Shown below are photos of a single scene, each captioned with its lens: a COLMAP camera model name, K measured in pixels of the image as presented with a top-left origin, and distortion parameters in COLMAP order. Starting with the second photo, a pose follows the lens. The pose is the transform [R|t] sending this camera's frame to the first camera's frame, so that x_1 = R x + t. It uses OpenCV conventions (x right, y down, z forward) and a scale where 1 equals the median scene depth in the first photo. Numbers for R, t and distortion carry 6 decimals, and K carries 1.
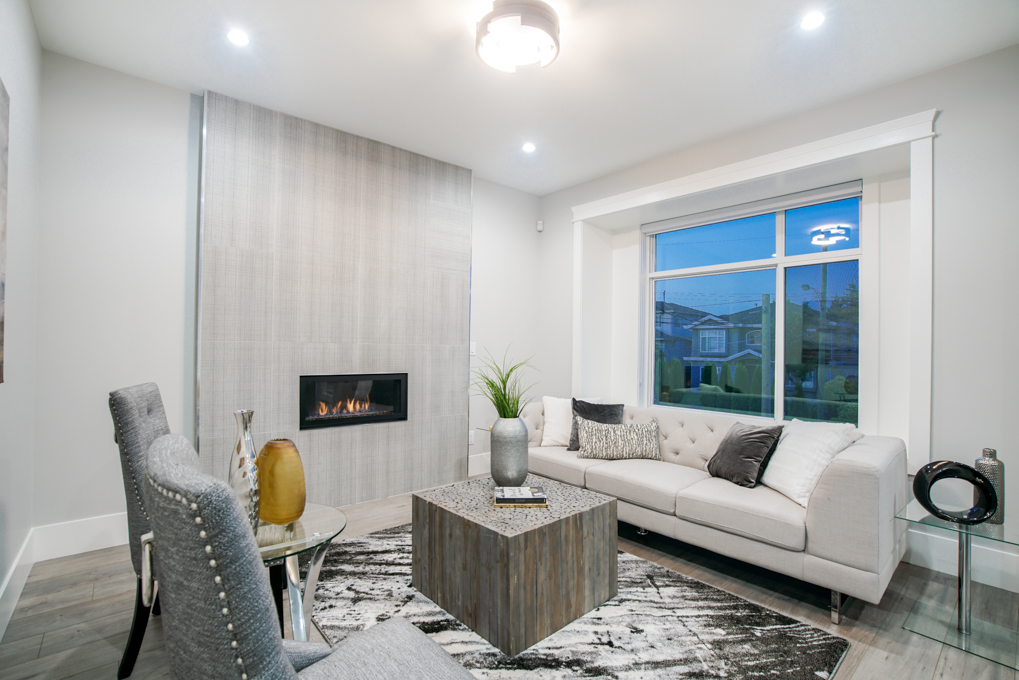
lens RADIAL K [[466.7, 0, 506.0], [0, 466.7, 341.7], [0, 0, 1]] dist [-0.031901, 0.004498]
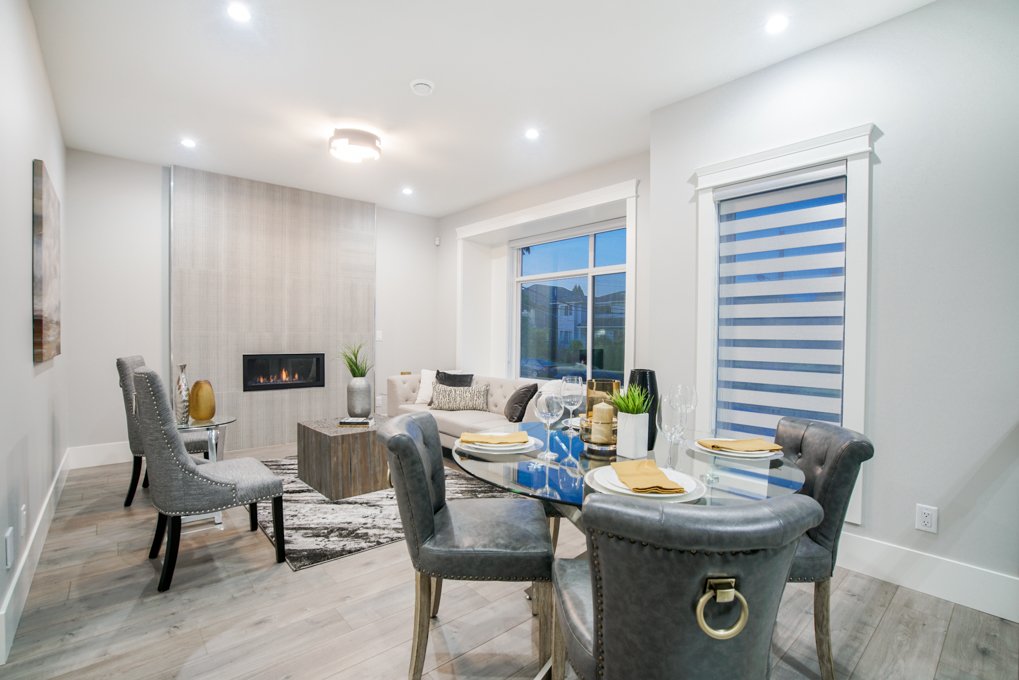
lens RADIAL K [[466.7, 0, 500.9], [0, 466.7, 341.6], [0, 0, 1]] dist [-0.031901, 0.004498]
pose [[0.999985, -0.004301, -0.003250, 0.377560], [0.004379, 0.999691, 0.024487, -0.000089], [0.003144, -0.024501, 0.999695, -0.459332]]
